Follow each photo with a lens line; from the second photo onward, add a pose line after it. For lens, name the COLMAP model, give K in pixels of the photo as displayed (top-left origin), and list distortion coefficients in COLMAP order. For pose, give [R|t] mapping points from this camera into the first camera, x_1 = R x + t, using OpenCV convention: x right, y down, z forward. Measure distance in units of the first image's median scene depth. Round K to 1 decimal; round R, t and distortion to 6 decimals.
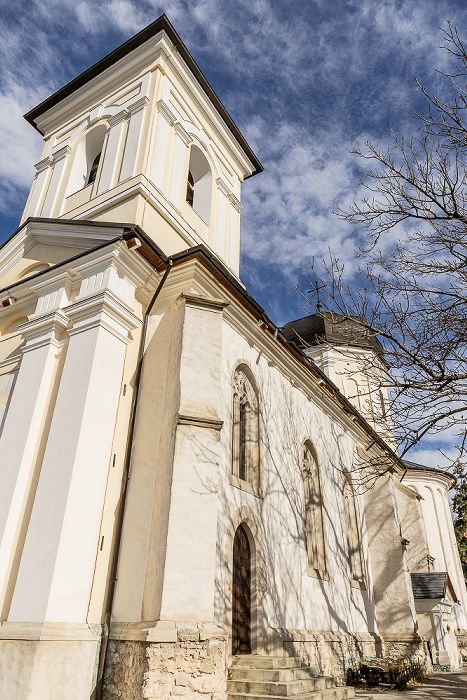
lens RADIAL K [[505.3, 0, 233.5], [0, 505.3, 350.0], [0, 0, 1]] dist [-0.006850, 0.001954]
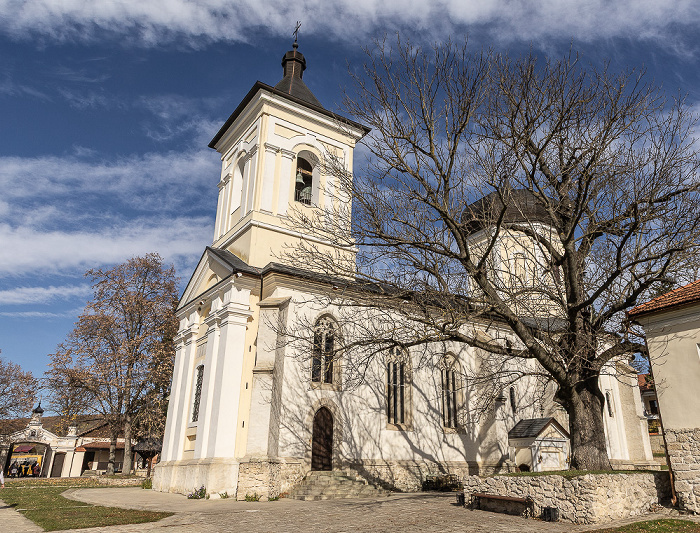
lens RADIAL K [[554.4, 0, 350.0], [0, 554.4, 266.5], [0, 0, 1]] dist [0.000301, -0.000747]
pose [[0.910503, -0.158989, -0.381715, 0.962088], [0.215115, 0.970499, 0.108887, -0.364553], [0.353142, -0.181254, 0.917844, -0.758187]]
